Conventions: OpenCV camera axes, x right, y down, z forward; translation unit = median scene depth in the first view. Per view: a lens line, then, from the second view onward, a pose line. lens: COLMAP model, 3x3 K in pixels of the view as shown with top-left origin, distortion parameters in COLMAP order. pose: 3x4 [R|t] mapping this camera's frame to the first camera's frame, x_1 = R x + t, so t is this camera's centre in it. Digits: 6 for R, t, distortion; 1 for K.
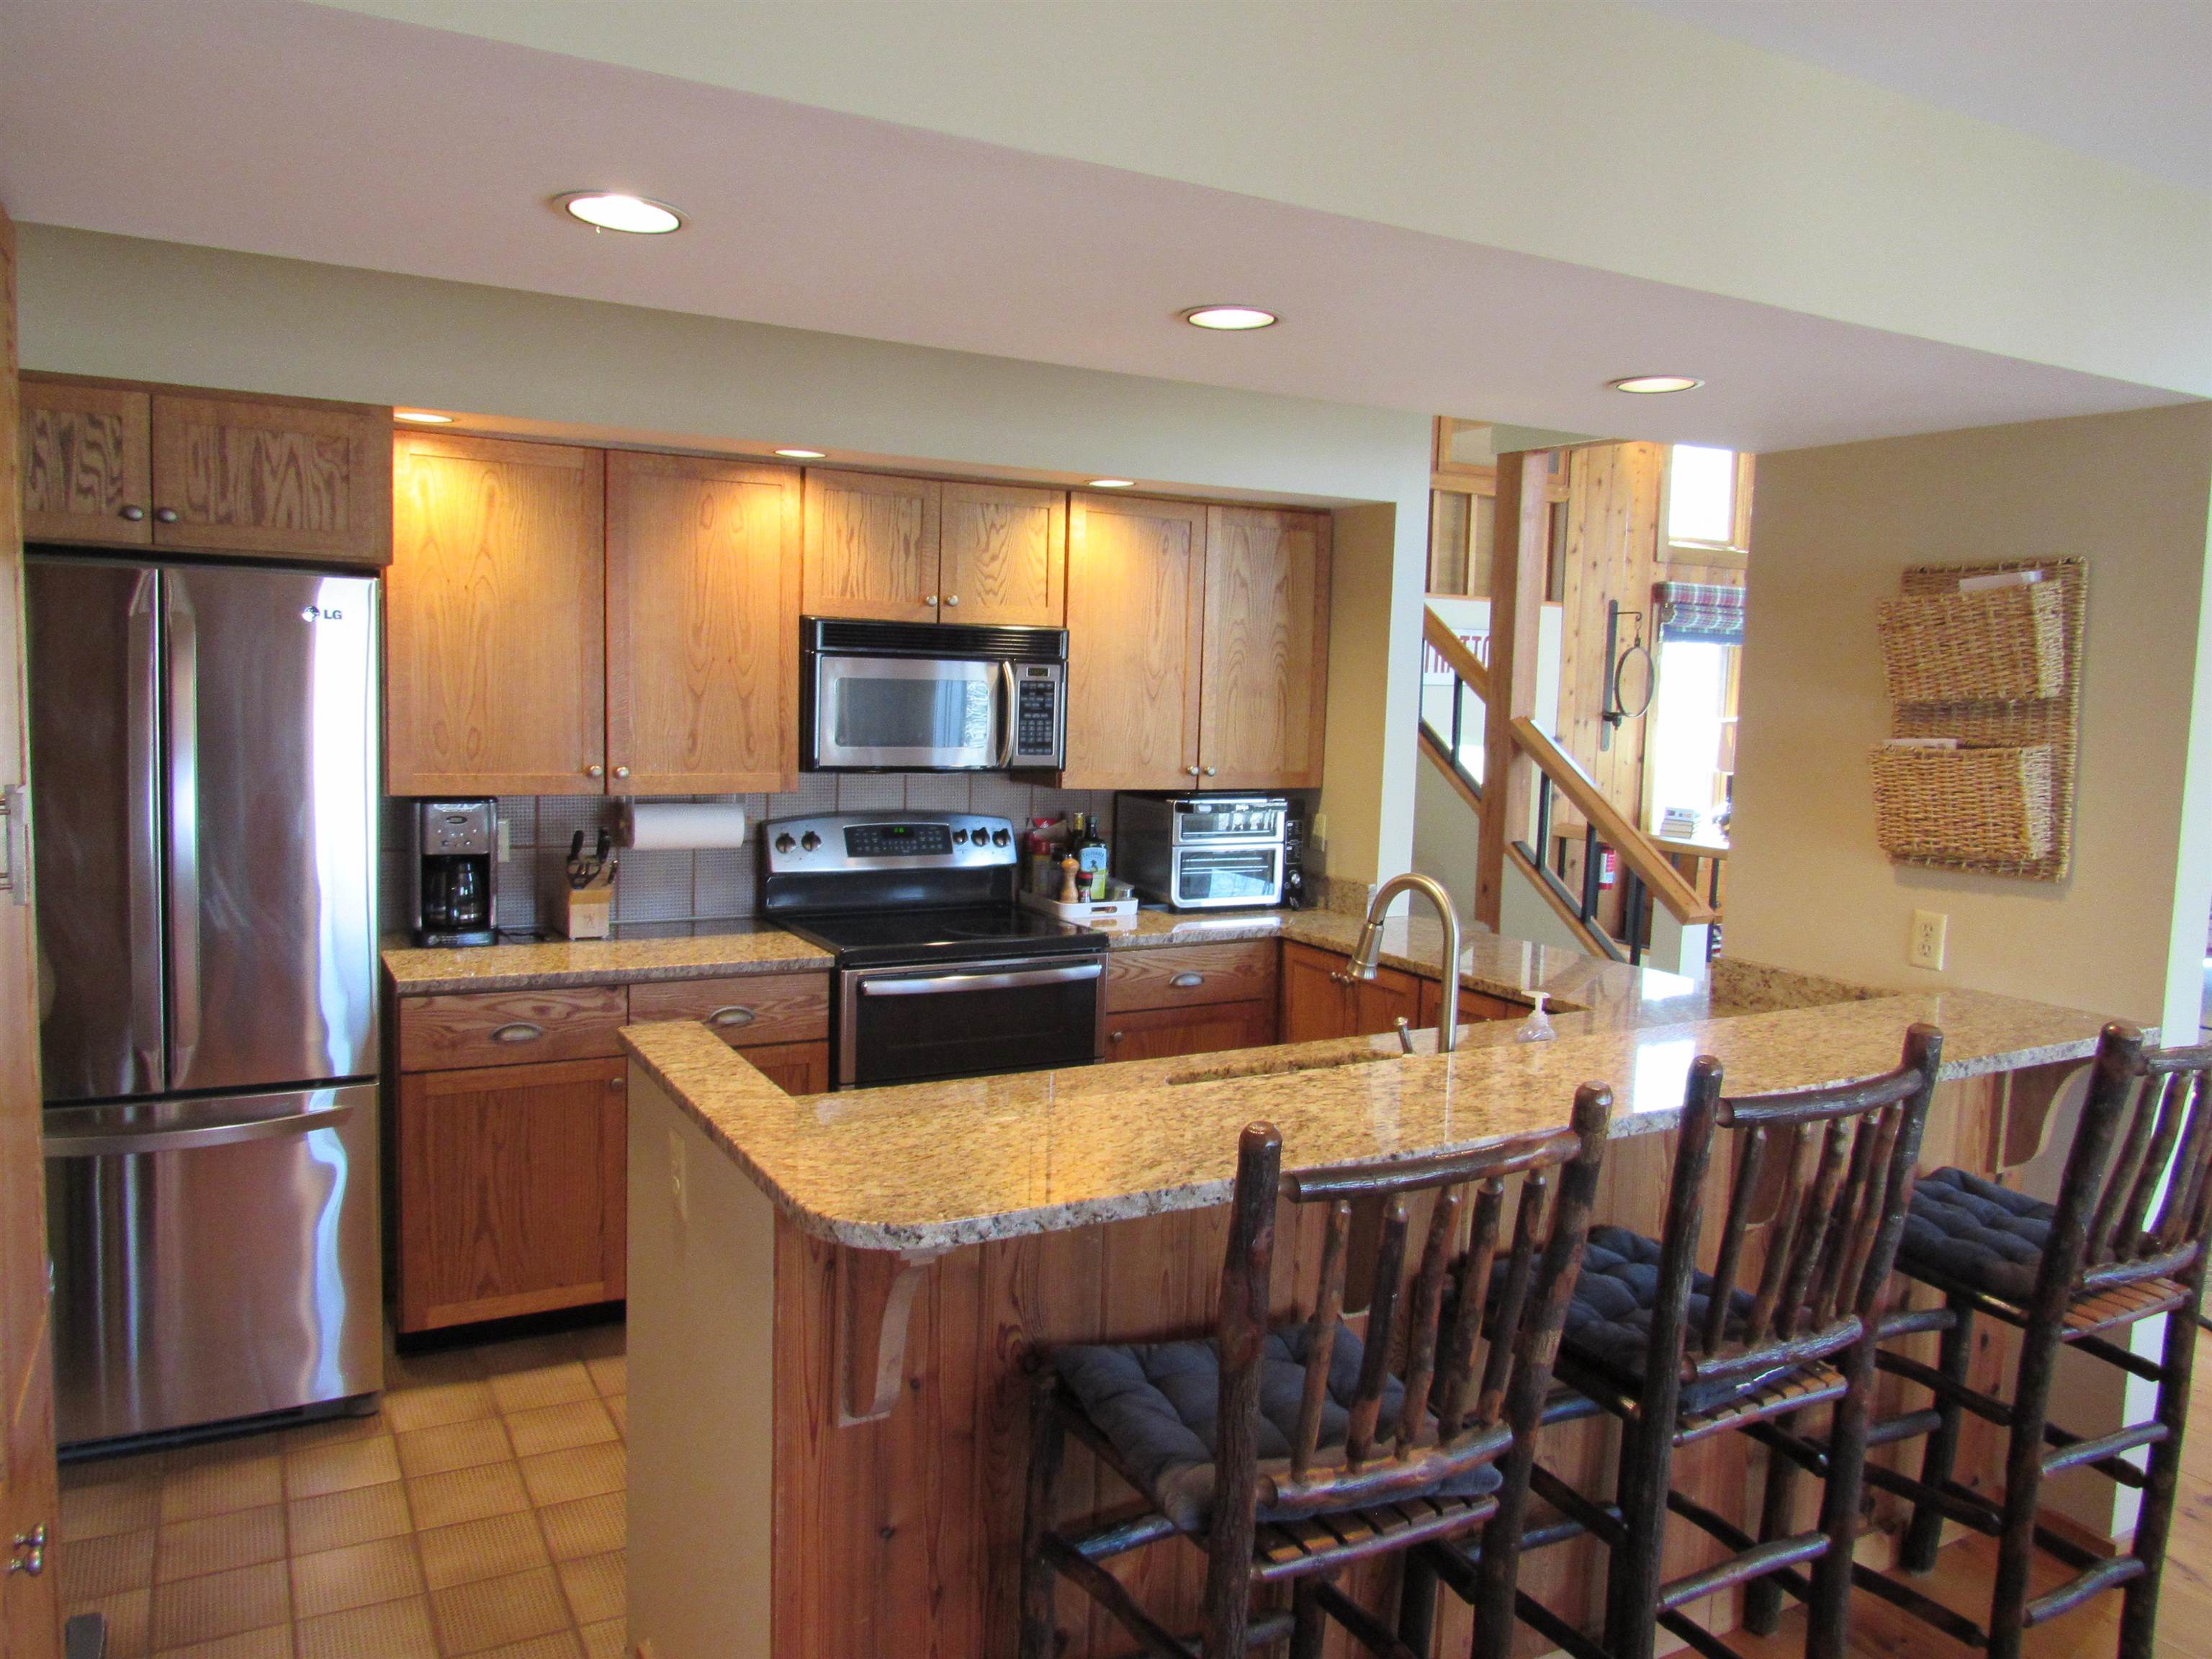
lens RADIAL K [[1587.7, 0, 1096.7], [0, 1587.7, 830.3], [0, 0, 1]] dist [-0.025505, 0.010908]
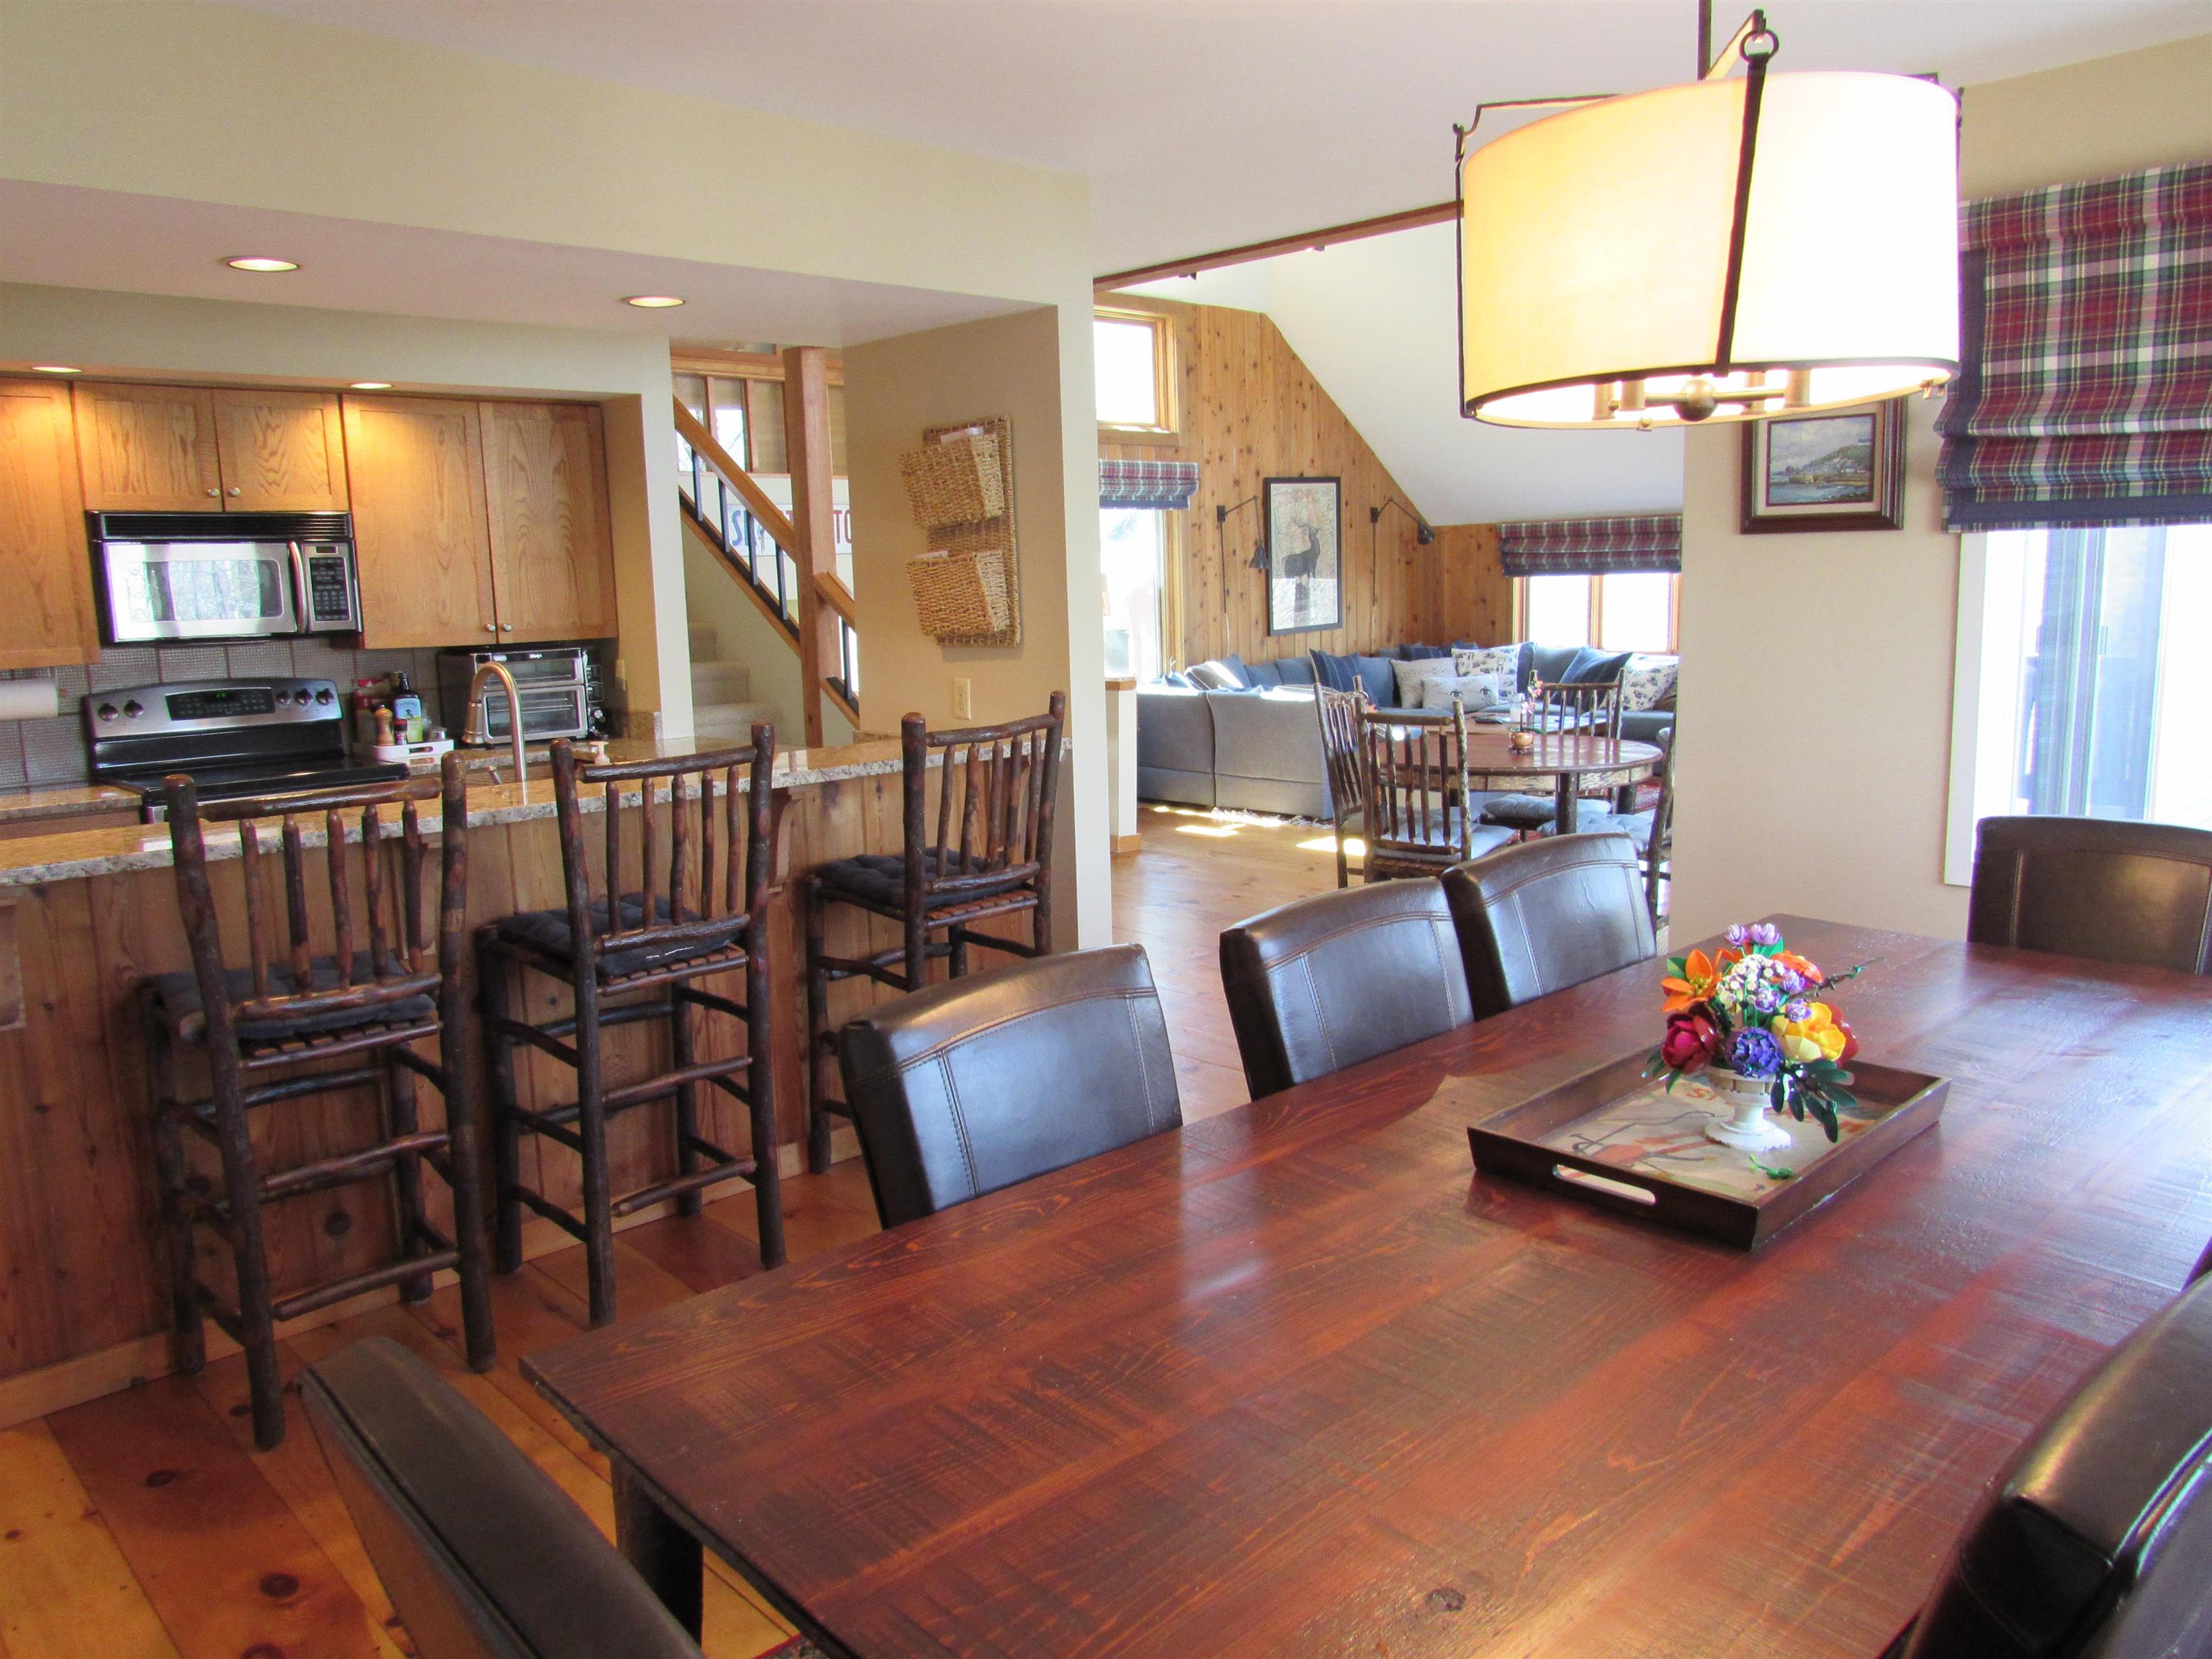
lens RADIAL K [[1587.7, 0, 1100.3], [0, 1587.7, 830.6], [0, 0, 1]] dist [-0.025505, 0.010908]
pose [[0.966002, -0.095115, 0.240401, 0.224455], [0.079661, 0.994129, 0.073224, 0.069929], [-0.245954, -0.051584, 0.967908, -0.298099]]
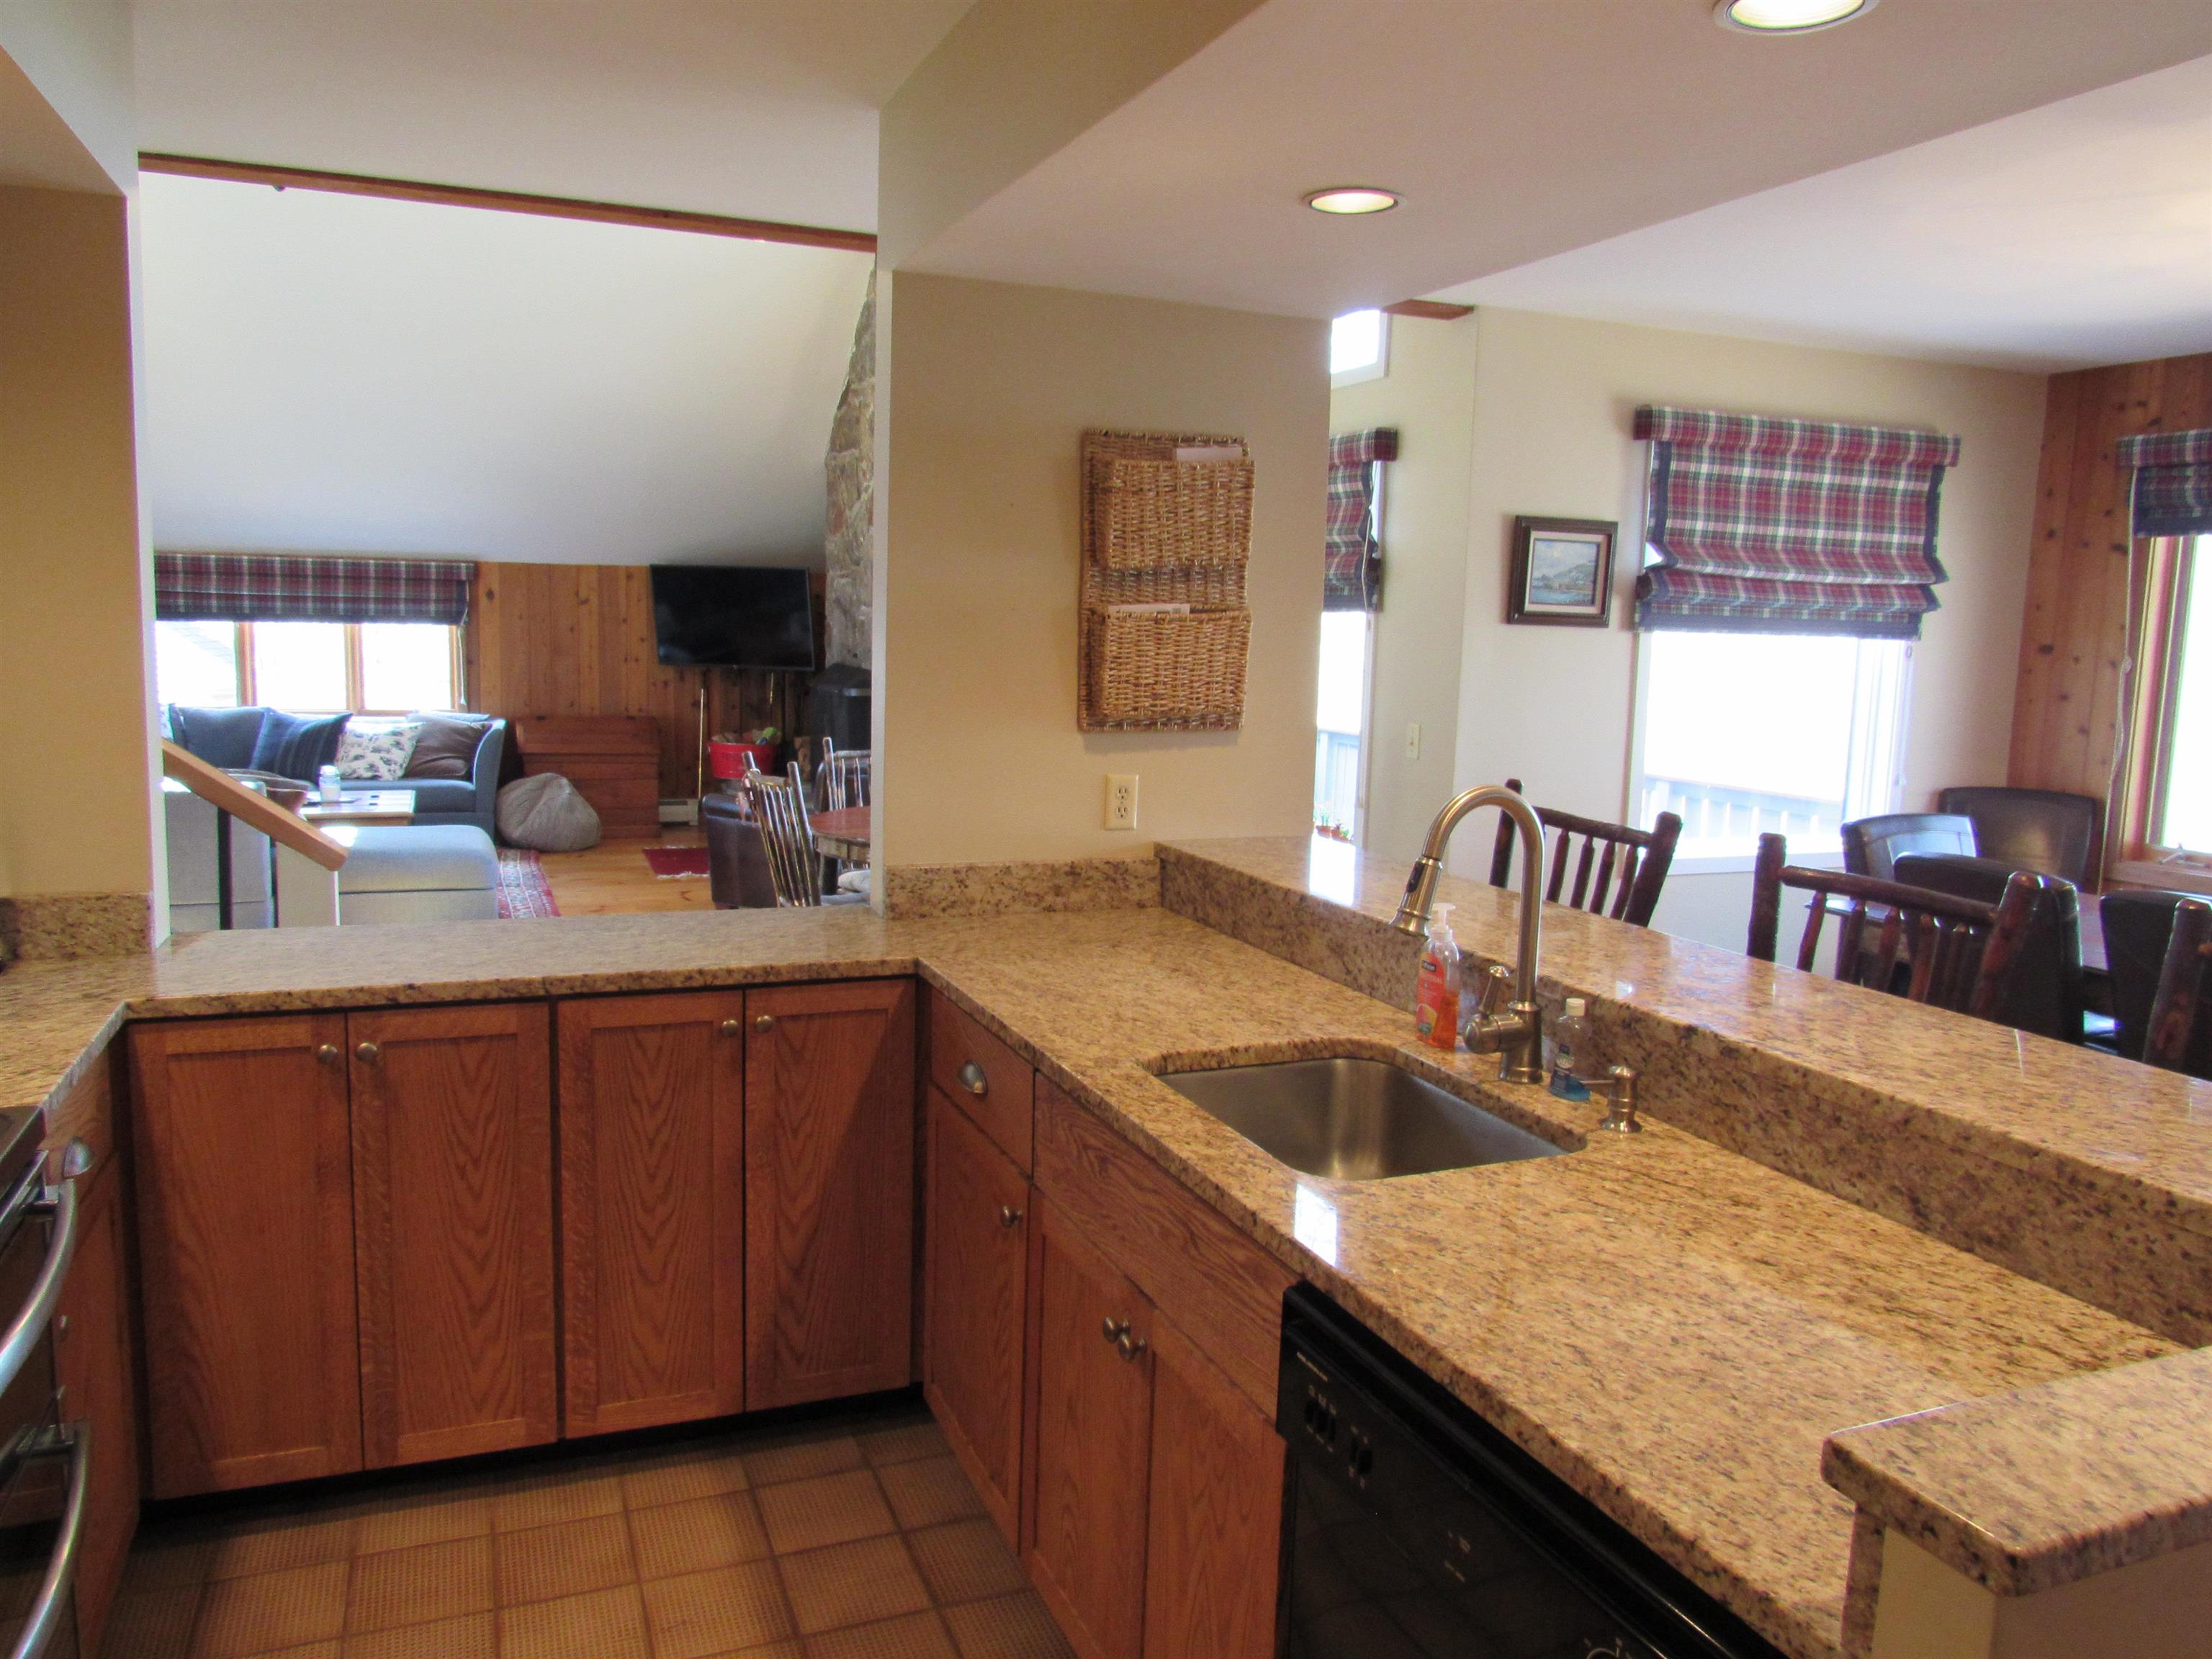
lens RADIAL K [[1587.7, 0, 1108.6], [0, 1587.7, 797.5], [0, 0, 1]] dist [-0.025505, 0.010908]
pose [[0.114947, -0.136244, 0.983984, -0.366361], [0.073479, 0.989002, 0.128355, -0.049898], [-0.990650, 0.057548, 0.123694, 0.666802]]
